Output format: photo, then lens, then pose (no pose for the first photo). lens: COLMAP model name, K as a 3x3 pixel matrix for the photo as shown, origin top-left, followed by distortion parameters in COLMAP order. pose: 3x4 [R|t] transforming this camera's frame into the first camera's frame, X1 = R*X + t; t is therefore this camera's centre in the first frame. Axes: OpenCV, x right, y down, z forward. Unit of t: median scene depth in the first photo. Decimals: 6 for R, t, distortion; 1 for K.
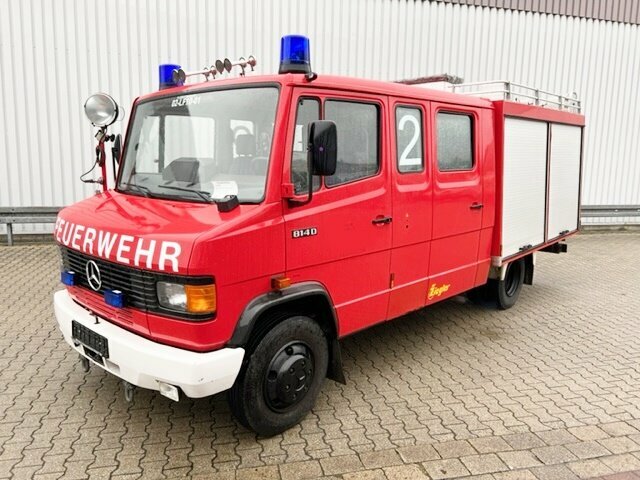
lens RADIAL K [[480.8, 0, 320.0], [0, 480.8, 240.0], [0, 0, 1]] dist [0.074095, -0.096042]
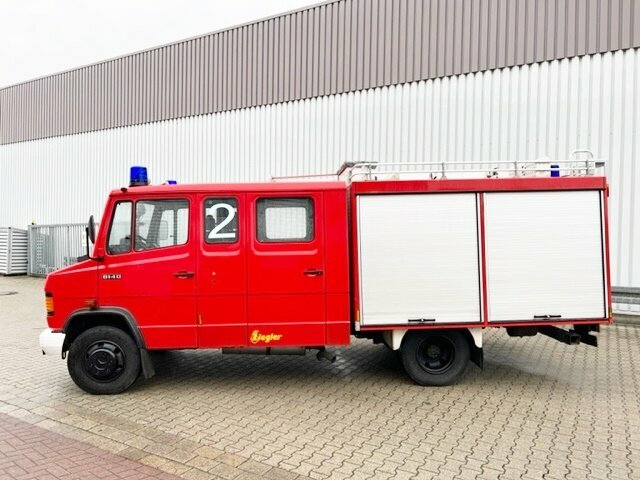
lens RADIAL K [[480.8, 0, 320.0], [0, 480.8, 240.0], [0, 0, 1]] dist [0.074095, -0.096042]
pose [[0.715668, -0.002526, -0.698436, 1.281555], [-0.101243, 0.989057, -0.107317, -0.025769], [0.691064, 0.147515, 0.707580, 0.192526]]
